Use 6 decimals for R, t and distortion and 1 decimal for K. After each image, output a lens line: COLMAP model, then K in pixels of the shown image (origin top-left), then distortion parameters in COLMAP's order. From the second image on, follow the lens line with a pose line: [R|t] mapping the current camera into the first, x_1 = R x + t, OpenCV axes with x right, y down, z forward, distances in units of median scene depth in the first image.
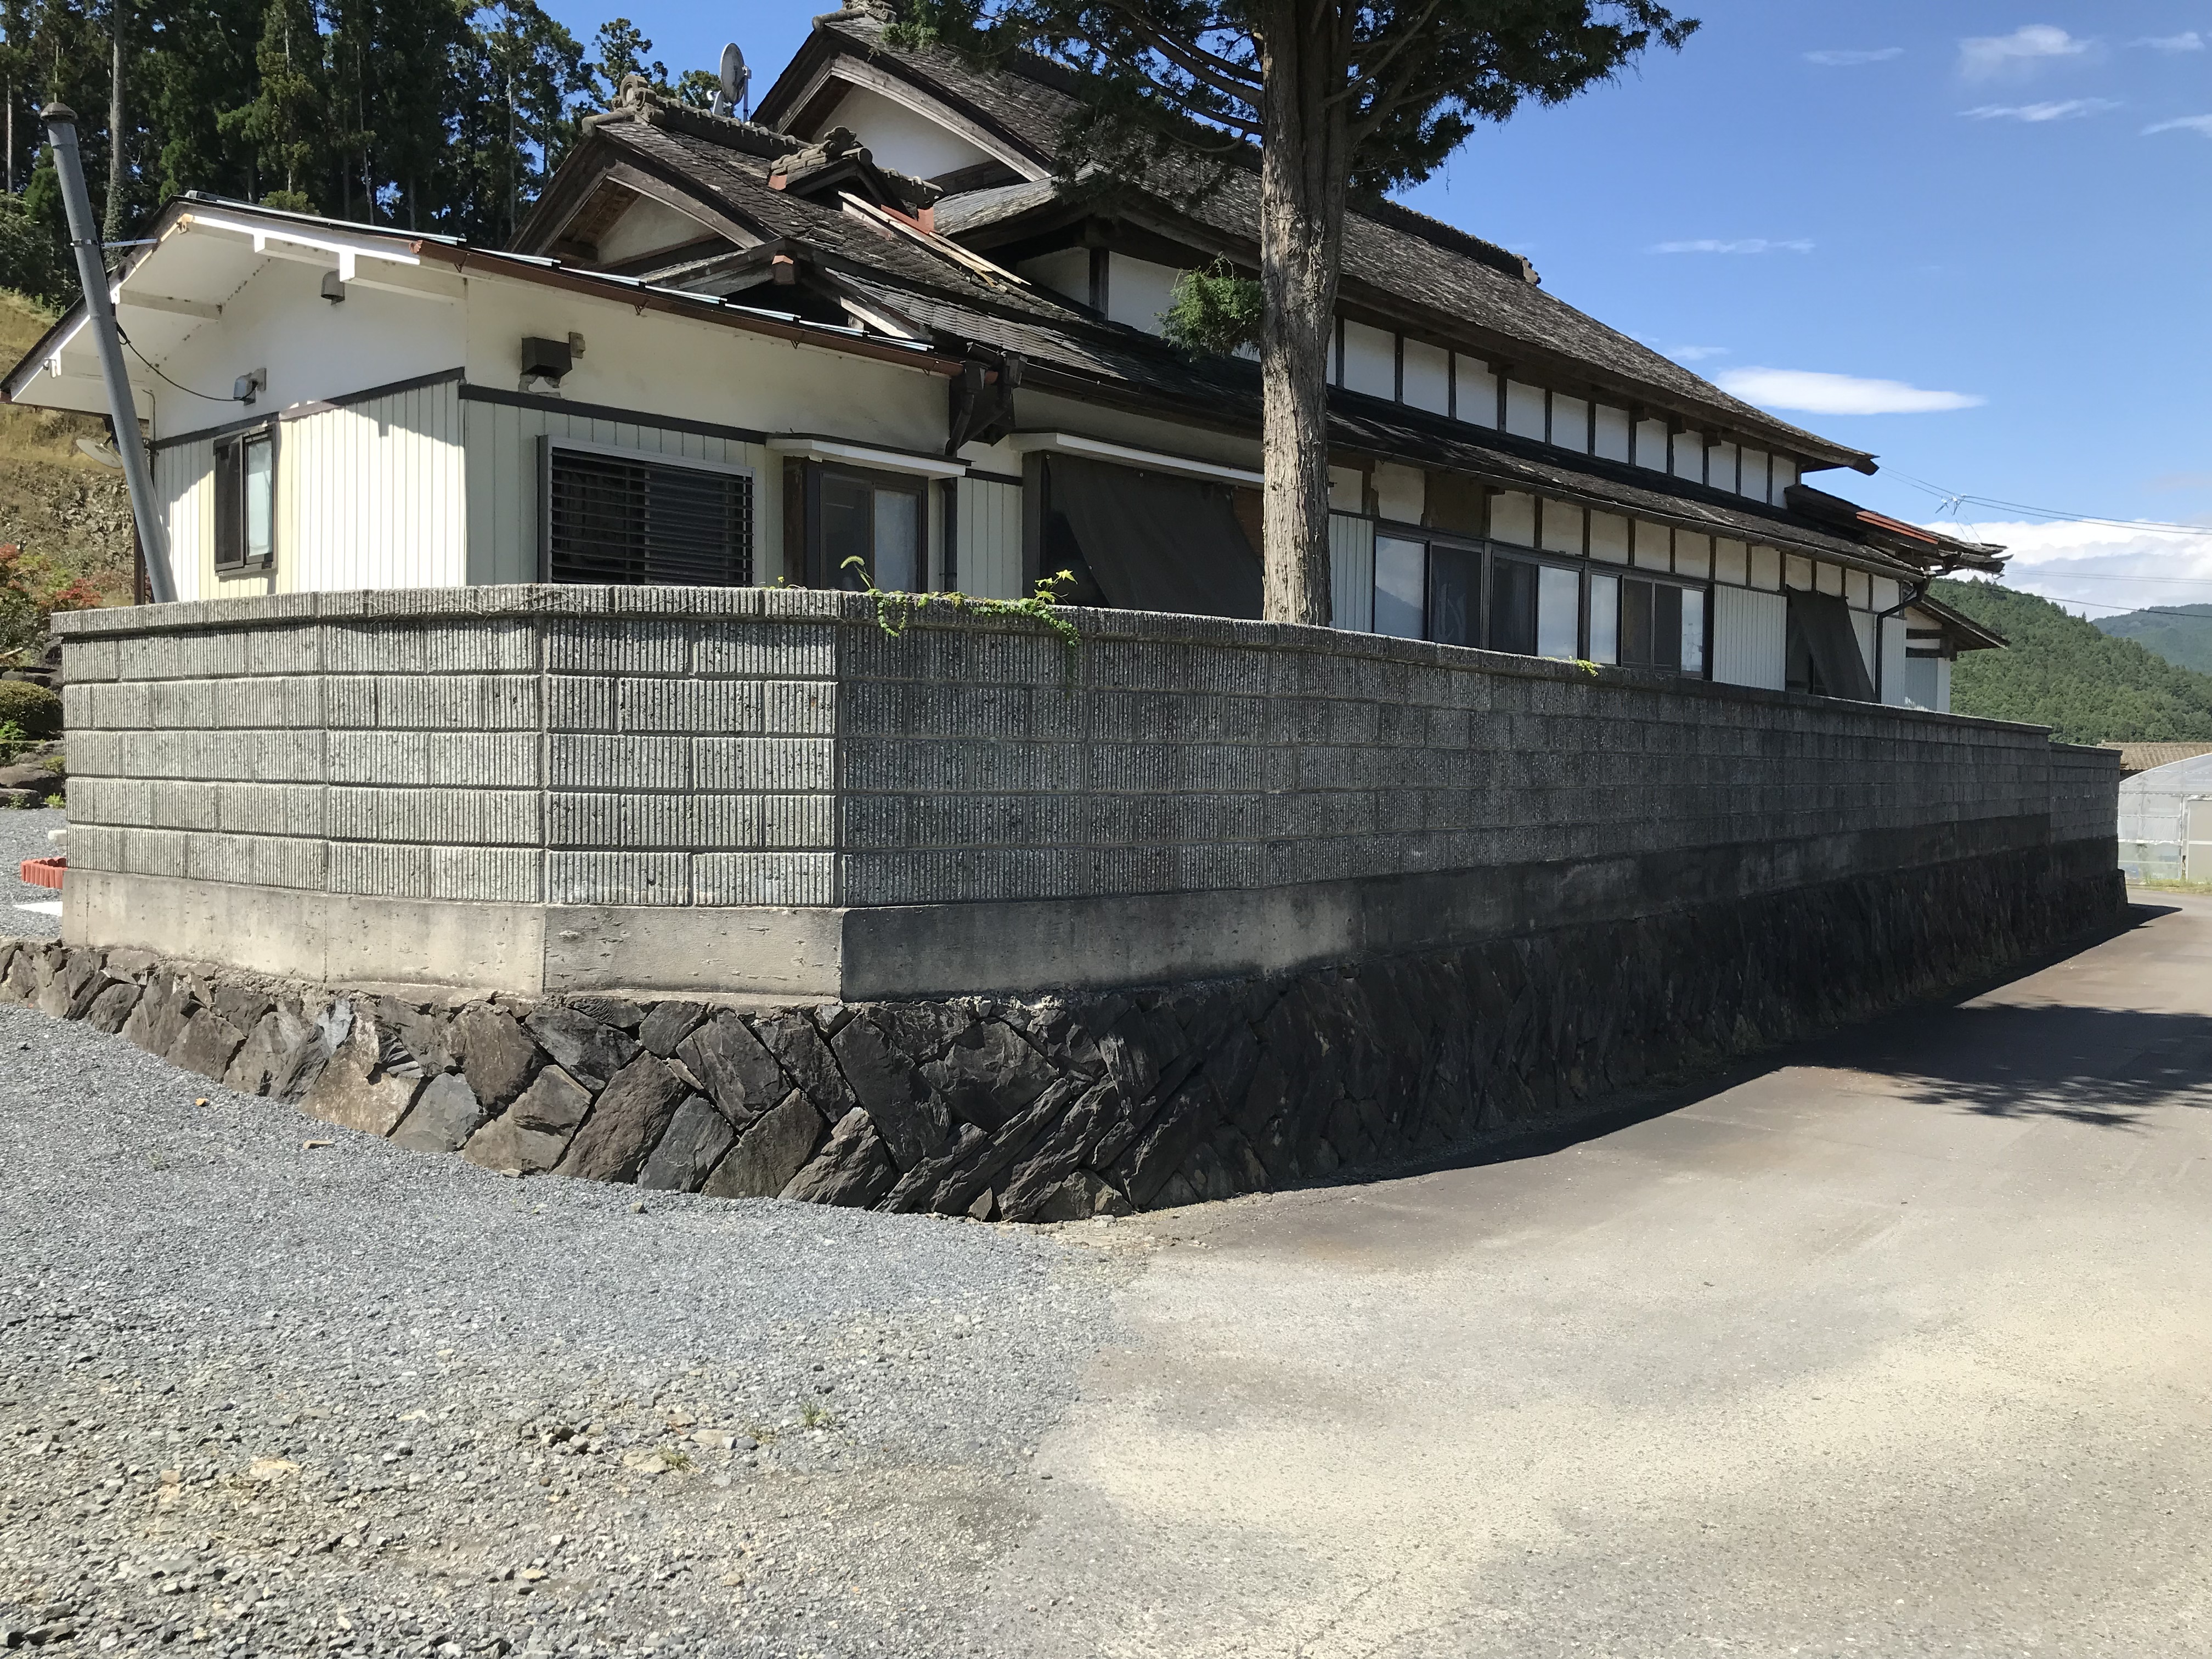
lens RADIAL K [[1803.1, 0, 1134.5], [0, 1803.1, 744.3], [0, 0, 1]] dist [0.045528, -0.040178]
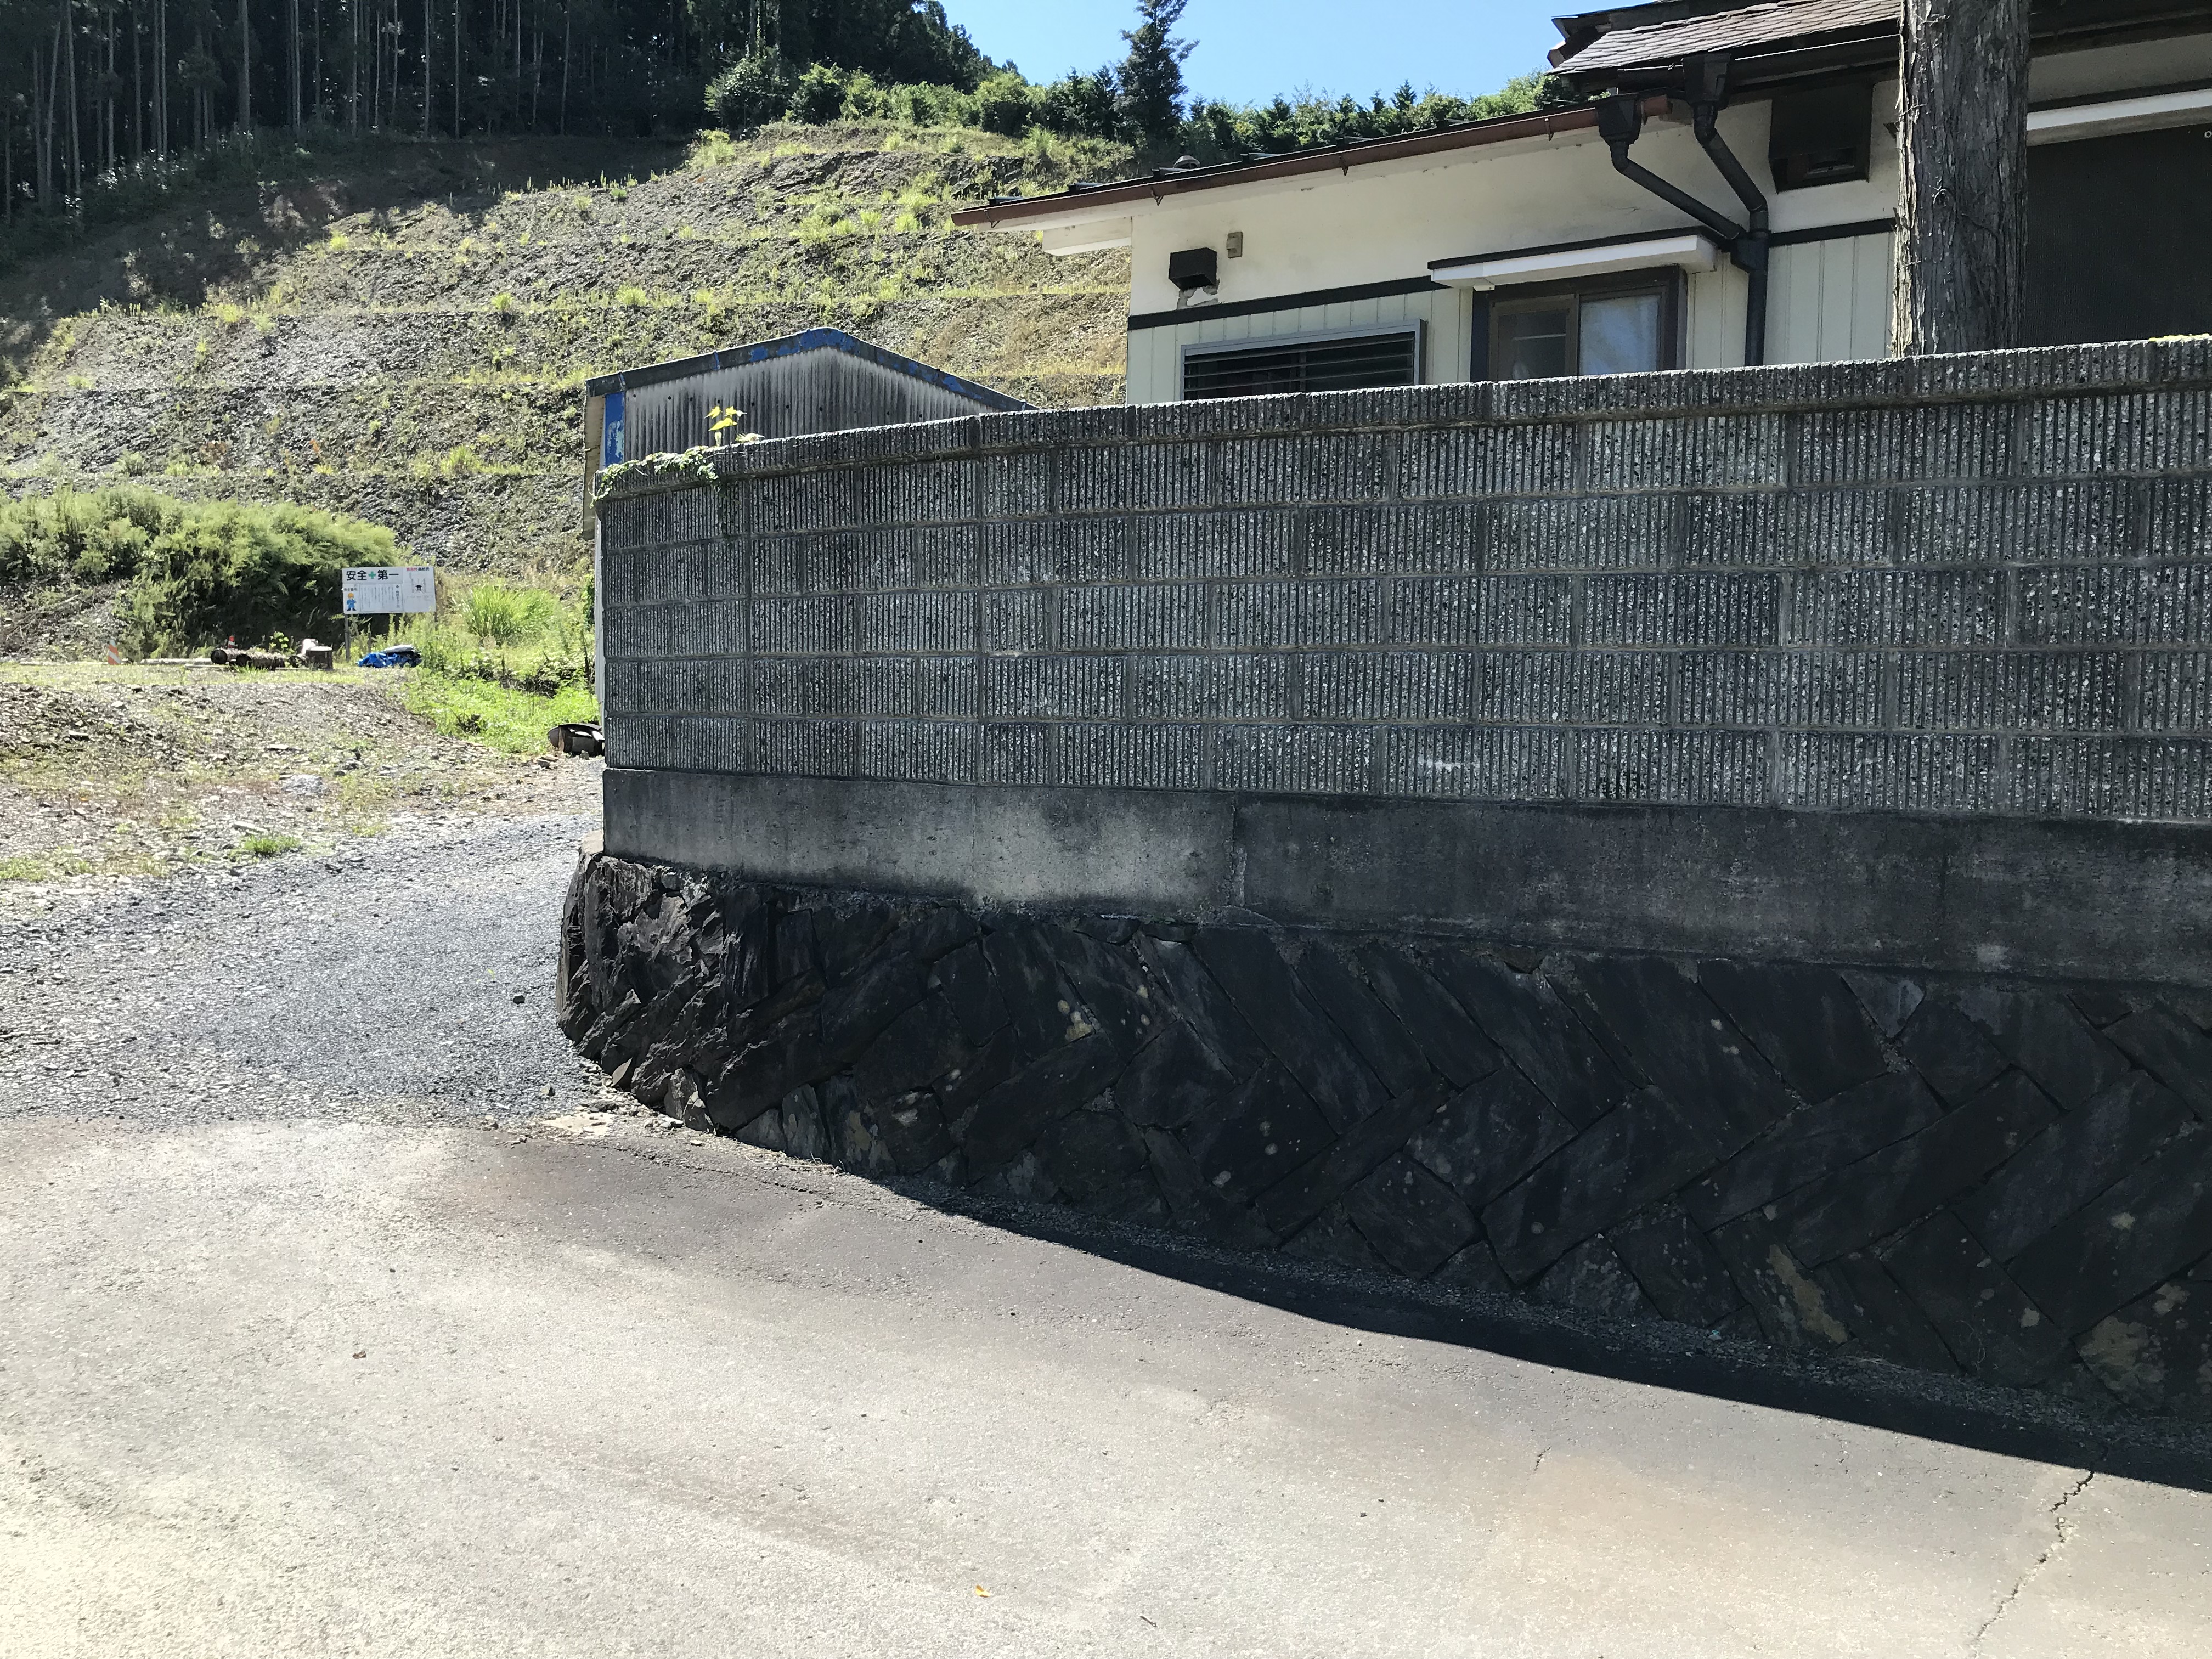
lens RADIAL K [[1803.1, 0, 1095.3], [0, 1803.1, 784.8], [0, 0, 1]] dist [0.045528, -0.040178]
pose [[0.198132, 0.023552, -0.979892, 0.826643], [-0.005964, 0.999722, 0.022822, 0.065135], [0.980157, 0.001322, 0.198217, 0.936883]]
